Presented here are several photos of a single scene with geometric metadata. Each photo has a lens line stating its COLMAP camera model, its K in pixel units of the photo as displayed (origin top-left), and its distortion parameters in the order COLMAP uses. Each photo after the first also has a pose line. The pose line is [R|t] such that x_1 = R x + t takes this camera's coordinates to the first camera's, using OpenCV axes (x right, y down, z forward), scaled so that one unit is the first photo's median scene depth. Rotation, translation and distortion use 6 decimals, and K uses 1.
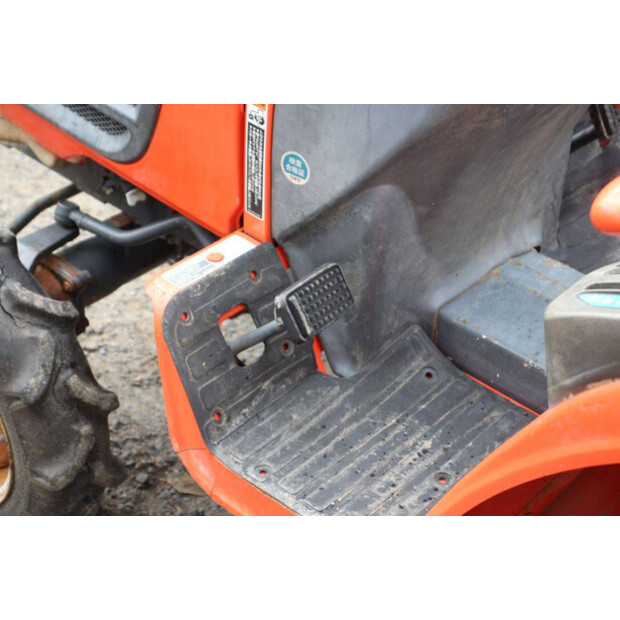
lens RADIAL K [[1451.6, 0, 310.3], [0, 1451.6, 313.6], [0, 0, 1]] dist [0.551986, 0.000000]
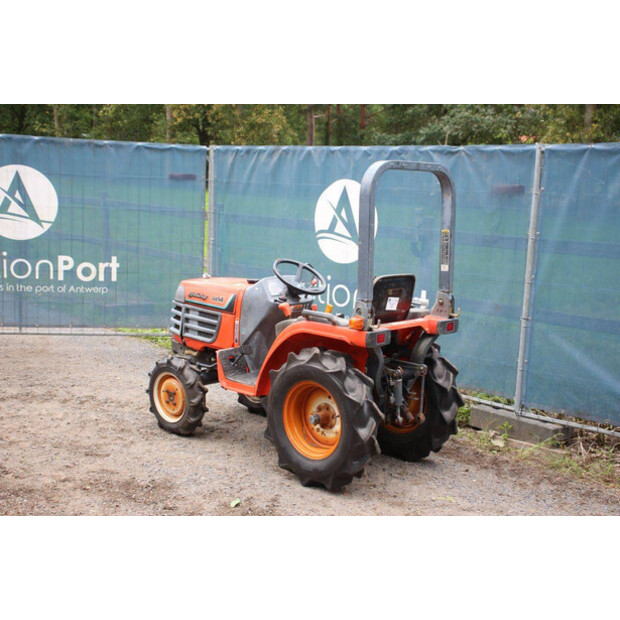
lens RADIAL K [[829.6, 0, 328.1], [0, 829.6, 316.7], [0, 0, 1]] dist [0.068731, 0.000000]
pose [[0.999826, 0.002977, 0.018404, 0.246268], [0.005923, 0.885321, -0.464943, 1.288388], [-0.017677, 0.464971, 0.885149, -1.787087]]
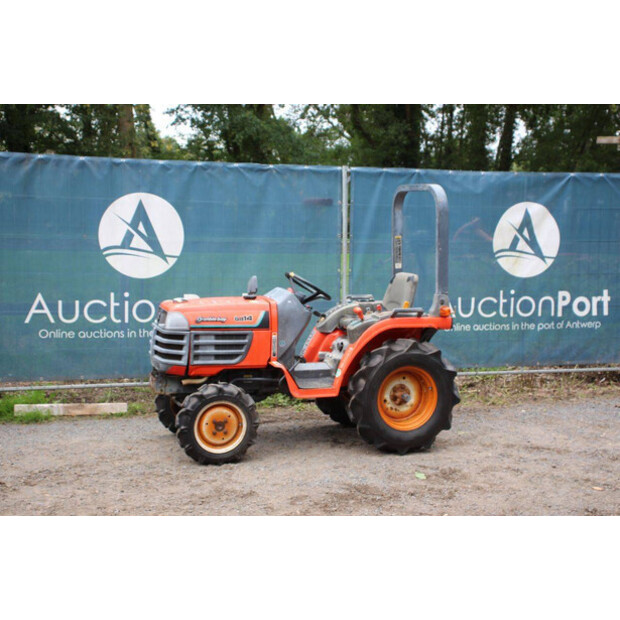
lens RADIAL K [[898.2, 0, 296.2], [0, 898.2, 311.9], [0, 0, 1]] dist [0.085354, 0.000000]
pose [[0.482543, -0.123591, 0.867109, -2.994916], [0.518034, 0.838546, -0.168764, 0.419028], [-0.706253, 0.530628, 0.468659, -0.776180]]
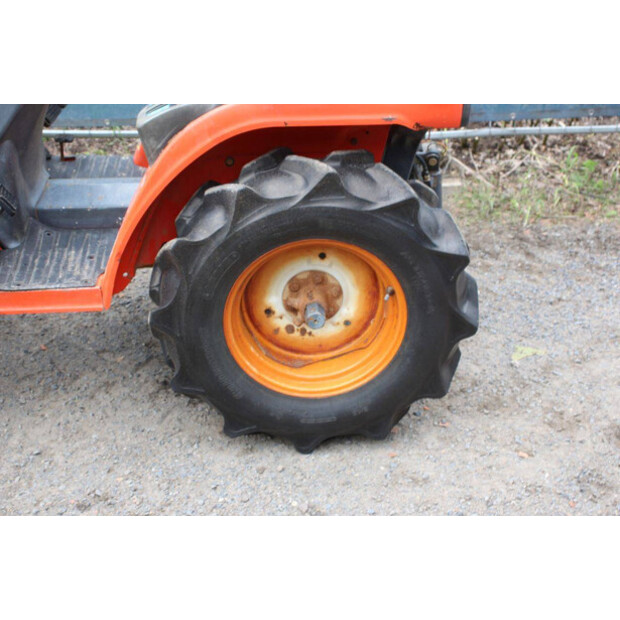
lens RADIAL K [[989.1, 0, 312.5], [0, 989.1, 310.7], [0, 0, 1]] dist [0.129979, 0.000000]
pose [[0.688223, -0.394141, 0.609099, -0.600796], [0.453623, 0.888985, 0.062701, 0.231162], [-0.566193, 0.233149, 0.790612, -0.344944]]
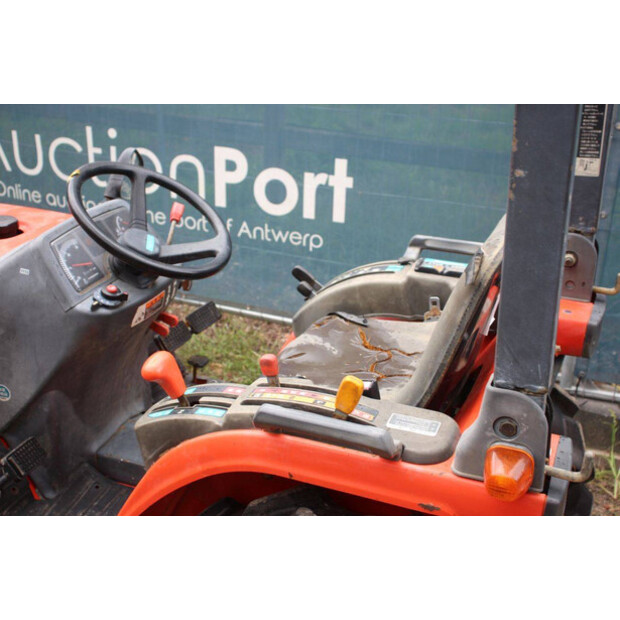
lens RADIAL K [[829.6, 0, 311.0], [0, 829.6, 310.8], [0, 0, 1]] dist [0.068731, 0.000000]
pose [[0.931615, -0.166826, 0.322897, 0.028794], [0.230042, 0.958480, -0.168511, 0.072256], [-0.281379, 0.231267, 0.931312, -0.151578]]
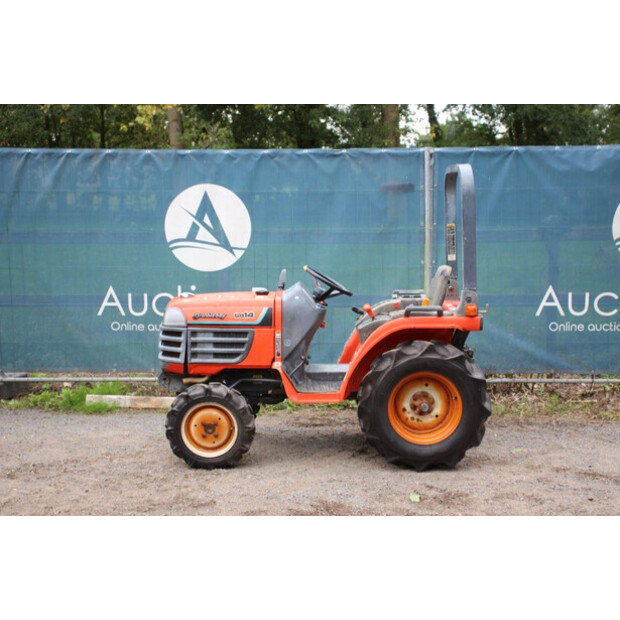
lens RADIAL K [[898.2, 0, 308.6], [0, 898.2, 311.7], [0, 0, 1]] dist [0.085354, 0.000000]
pose [[0.732975, -0.126216, 0.668444, -2.100793], [0.430308, 0.847084, -0.311903, 0.851051], [-0.526861, 0.516253, 0.675203, -1.317446]]
